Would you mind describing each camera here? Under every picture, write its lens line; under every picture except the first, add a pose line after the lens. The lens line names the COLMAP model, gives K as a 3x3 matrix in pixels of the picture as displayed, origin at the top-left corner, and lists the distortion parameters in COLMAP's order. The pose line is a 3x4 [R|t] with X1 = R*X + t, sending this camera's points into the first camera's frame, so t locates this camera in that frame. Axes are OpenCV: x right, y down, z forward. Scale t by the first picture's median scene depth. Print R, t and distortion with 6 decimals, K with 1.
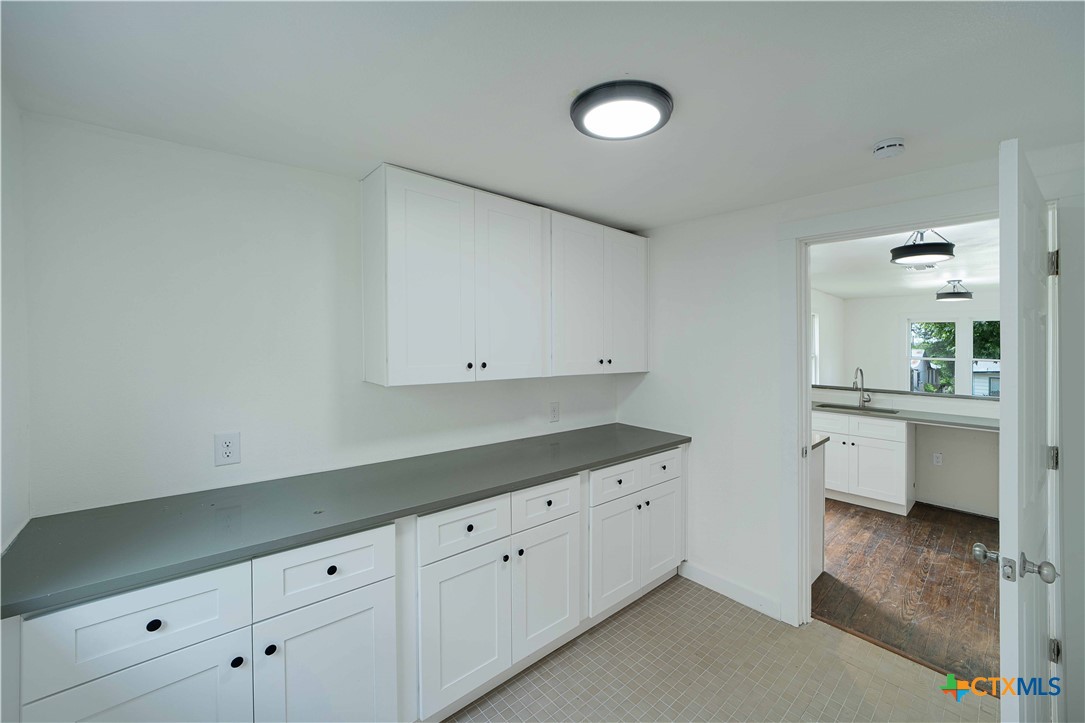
lens RADIAL K [[423.1, 0, 606.7], [0, 423.1, 343.6], [0, 0, 1]] dist [-0.002039, -0.000139]
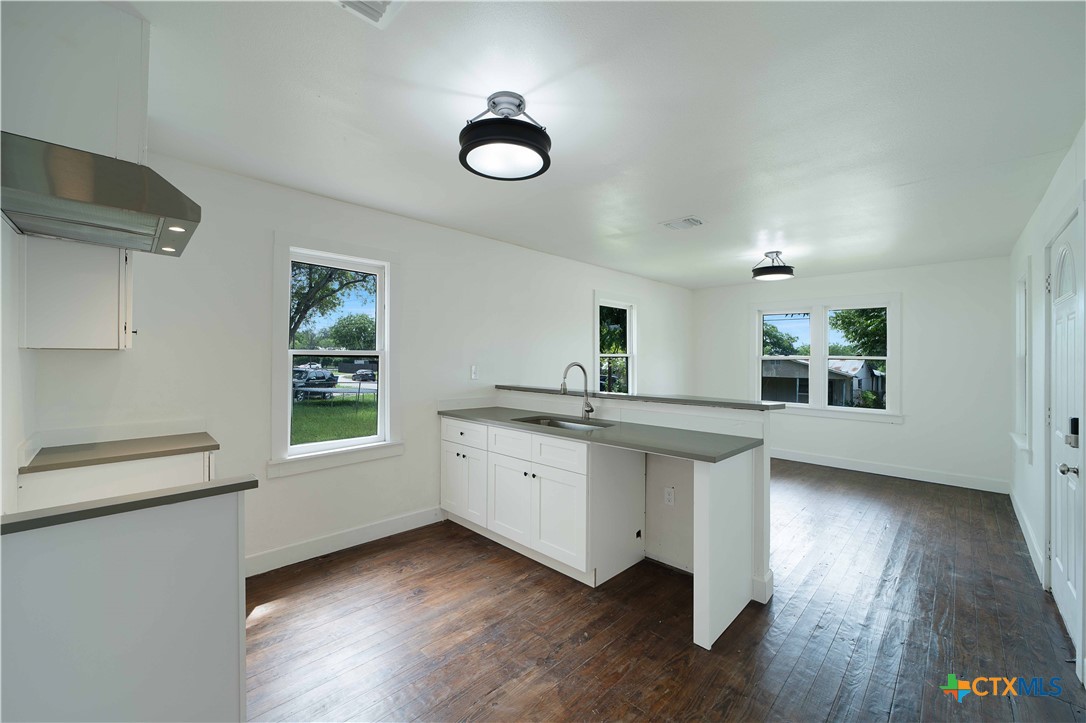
lens RADIAL K [[423.5, 0, 542.1], [0, 423.5, 357.5], [0, 0, 1]] dist [-0.002039, -0.000139]
pose [[0.999862, -0.010073, -0.013230, 0.596145], [0.010176, 0.999918, 0.007785, 0.045095], [0.013151, -0.007918, 0.999882, 0.326101]]
